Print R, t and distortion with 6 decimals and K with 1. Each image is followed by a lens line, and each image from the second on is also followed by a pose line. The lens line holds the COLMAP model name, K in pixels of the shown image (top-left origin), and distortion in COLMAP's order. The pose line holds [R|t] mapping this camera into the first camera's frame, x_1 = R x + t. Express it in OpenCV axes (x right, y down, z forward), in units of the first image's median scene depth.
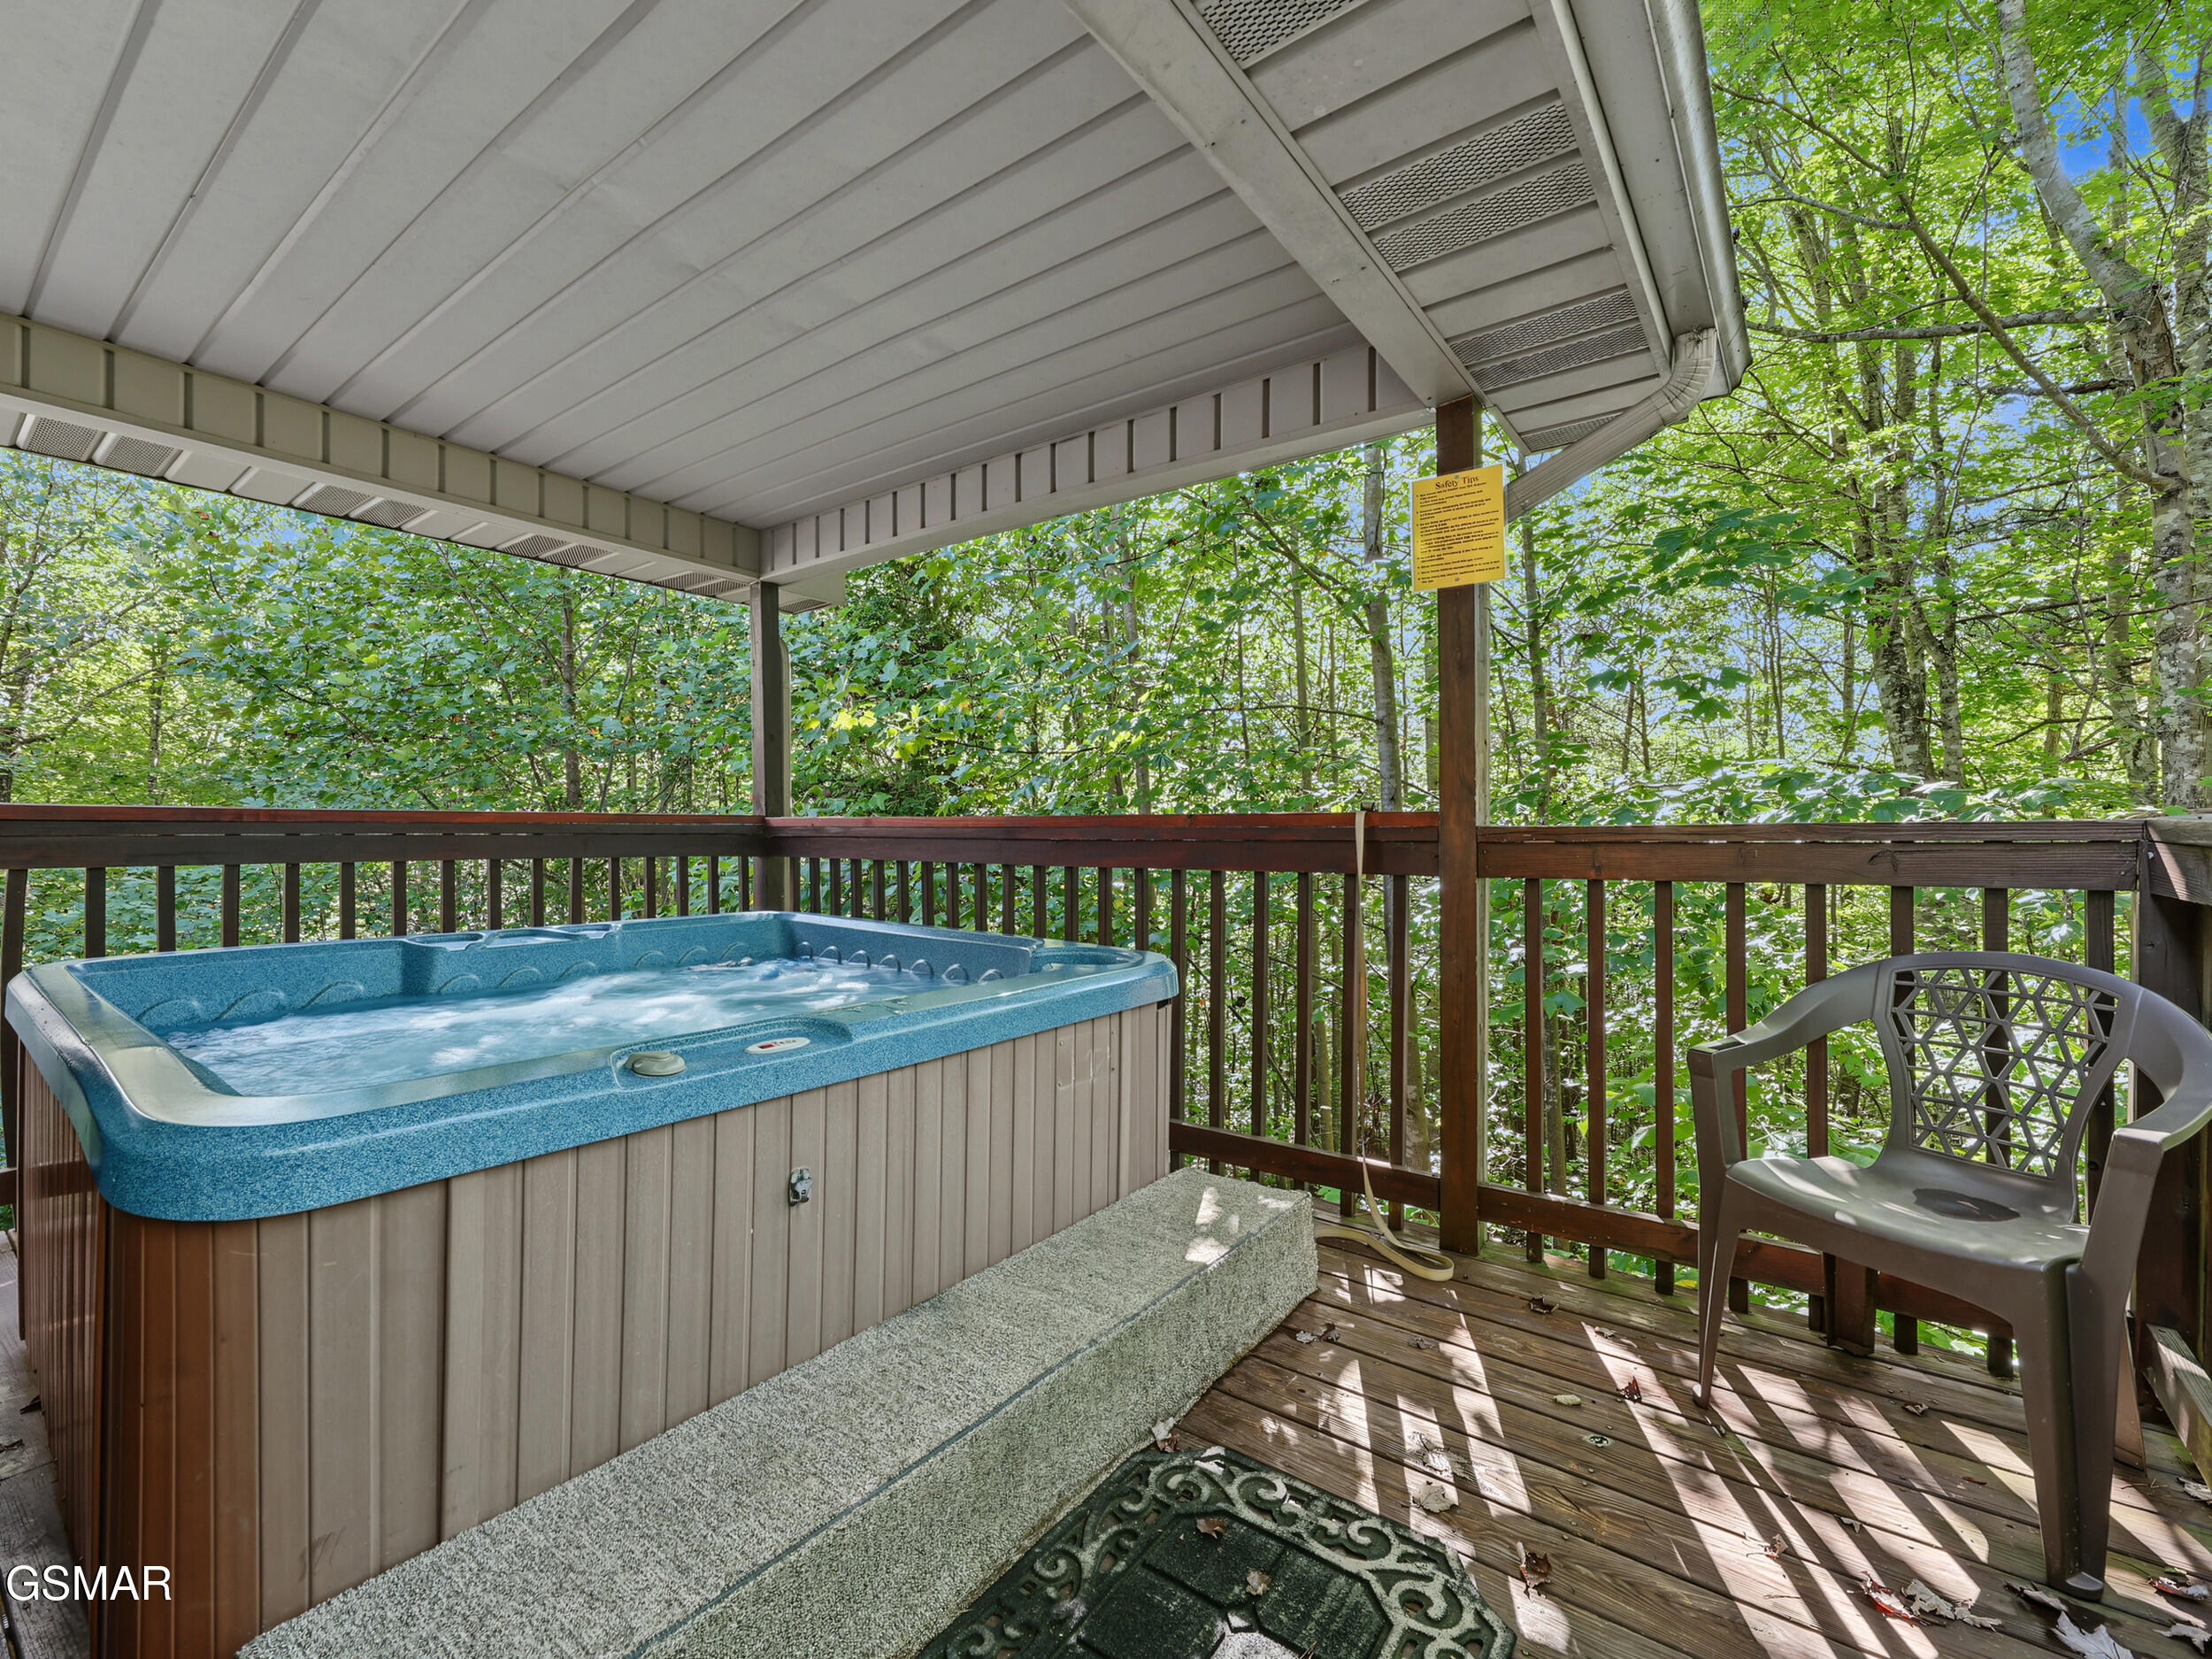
lens RADIAL K [[1009.0, 0, 1153.6], [0, 1009.0, 829.8], [0, 0, 1]] dist [0.001864, -0.002074]
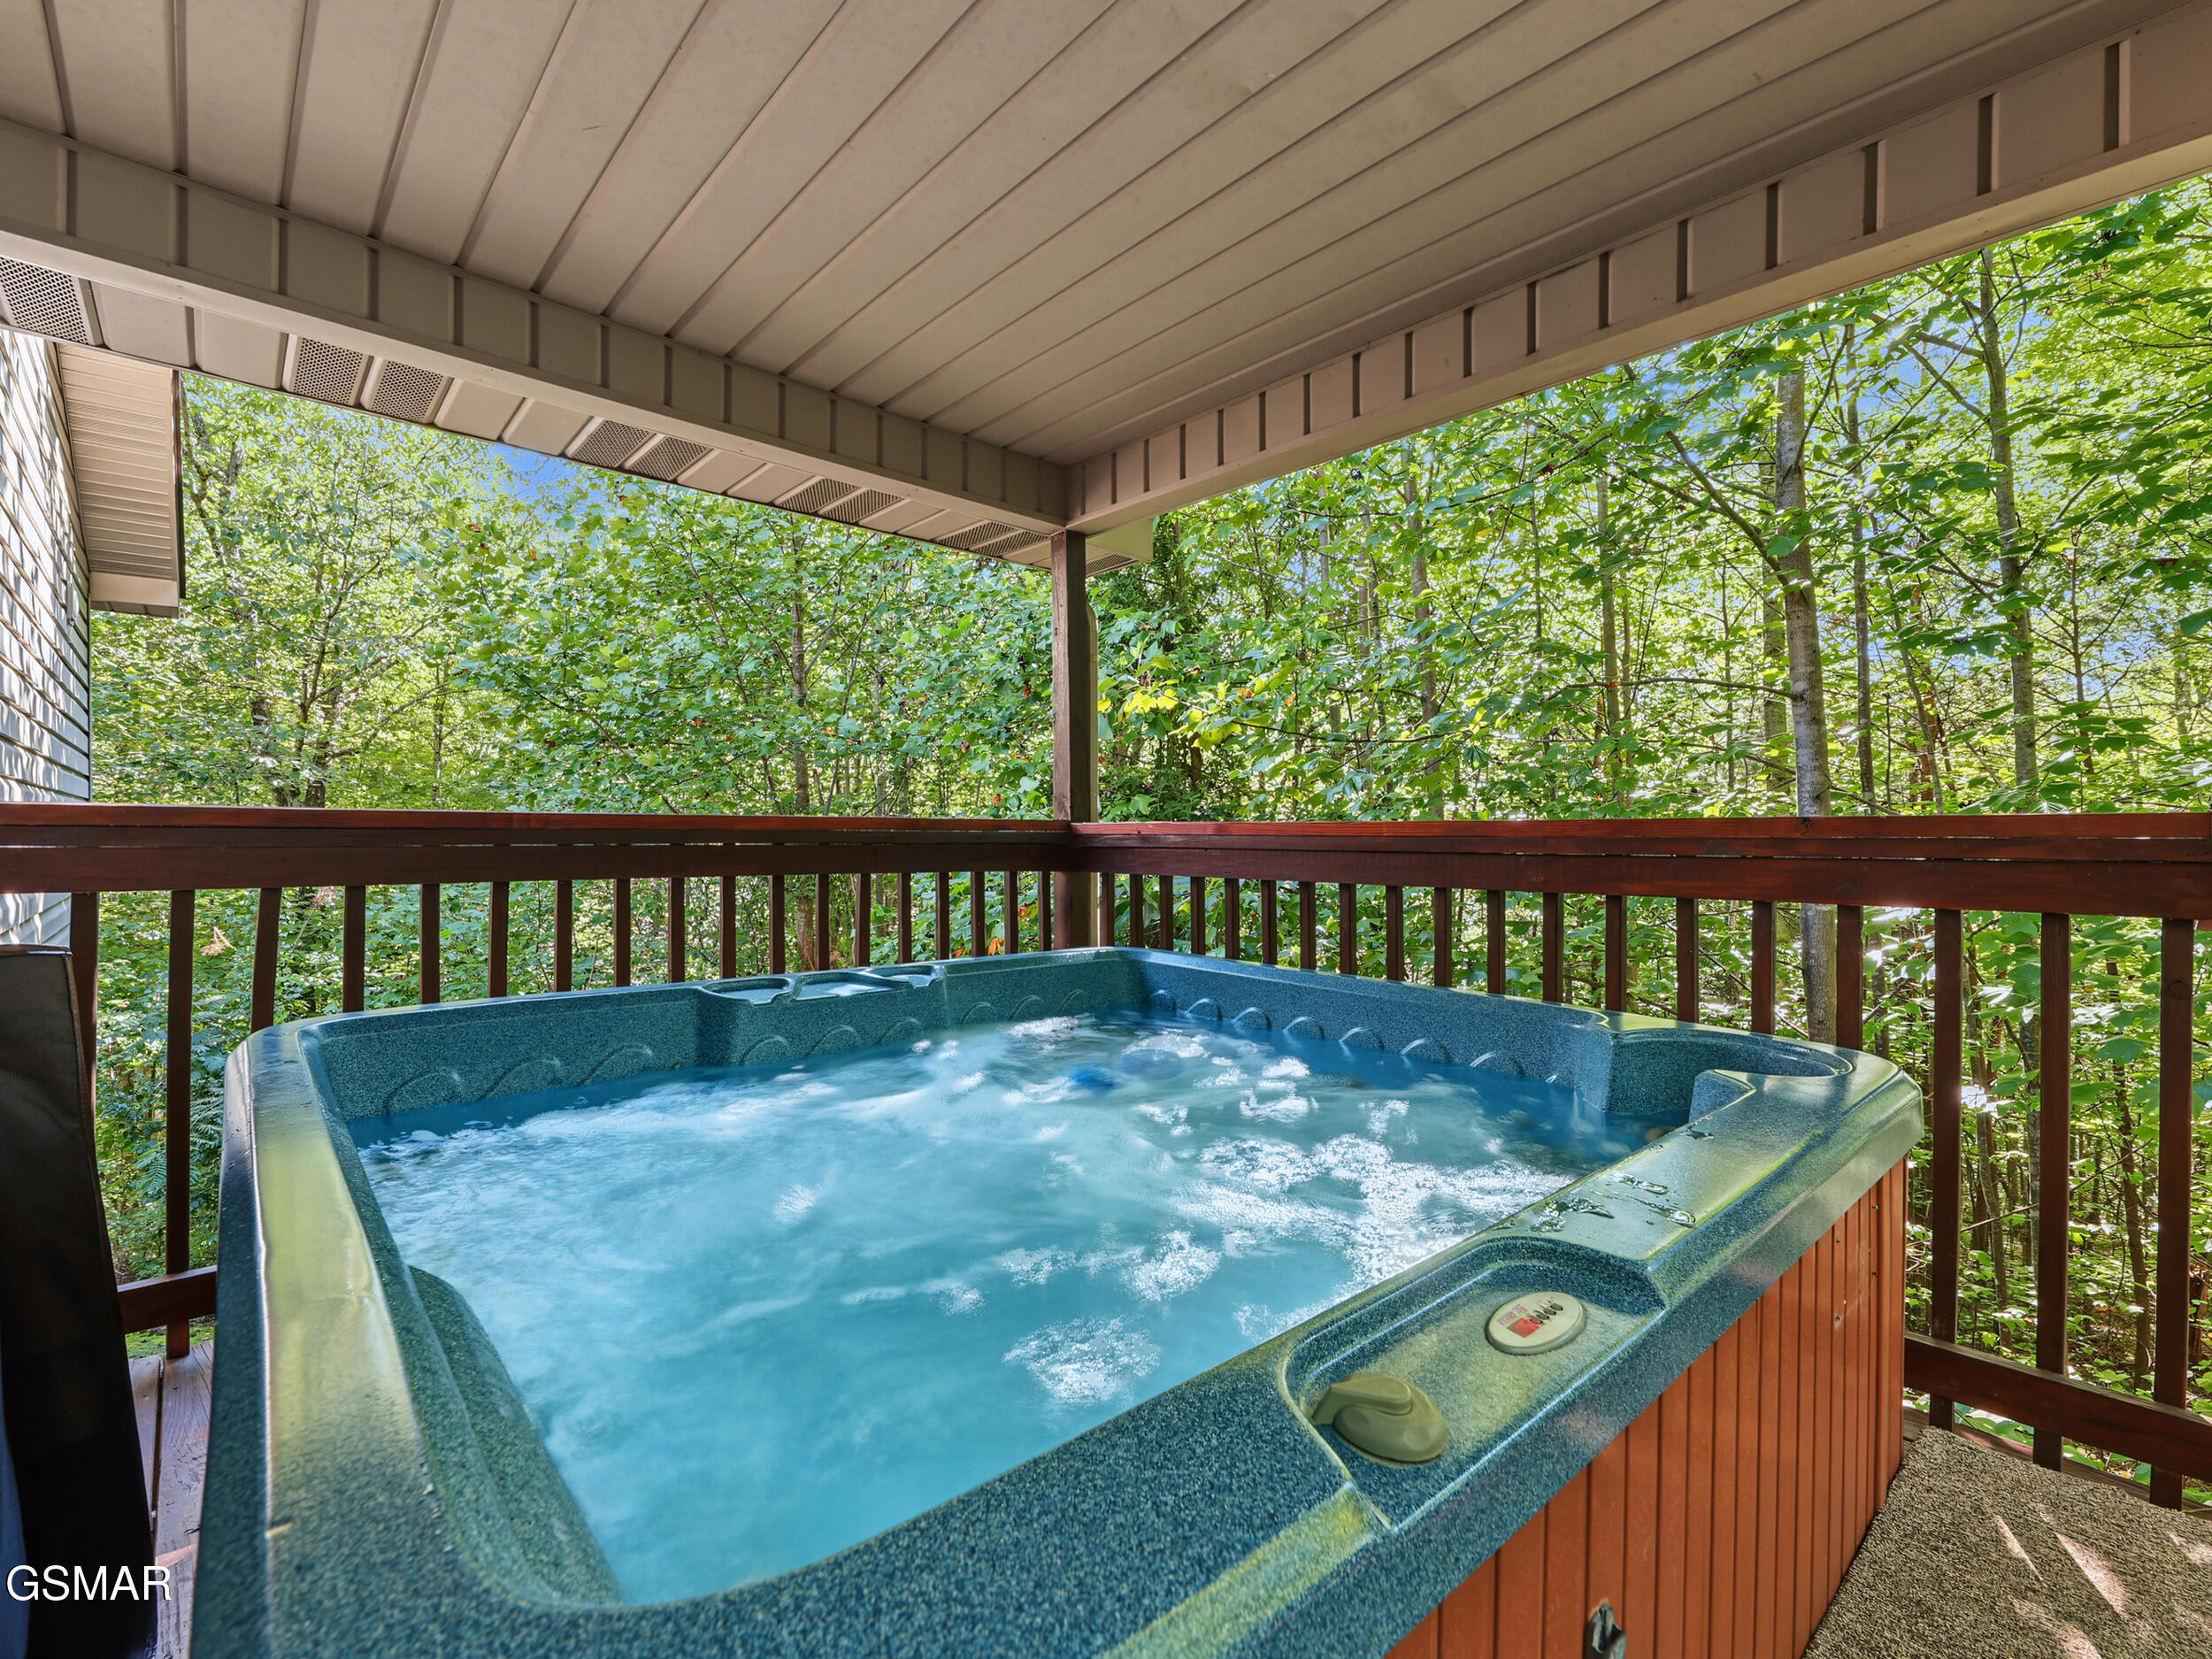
lens RADIAL K [[1009.0, 0, 1105.9], [0, 1009.0, 830.8], [0, 0, 1]] dist [0.001864, -0.002074]
pose [[0.980509, 0.000118, -0.196476, -0.113849], [-0.000728, 0.999995, -0.003036, -0.002409], [0.196474, 0.003119, 0.980504, 0.122198]]
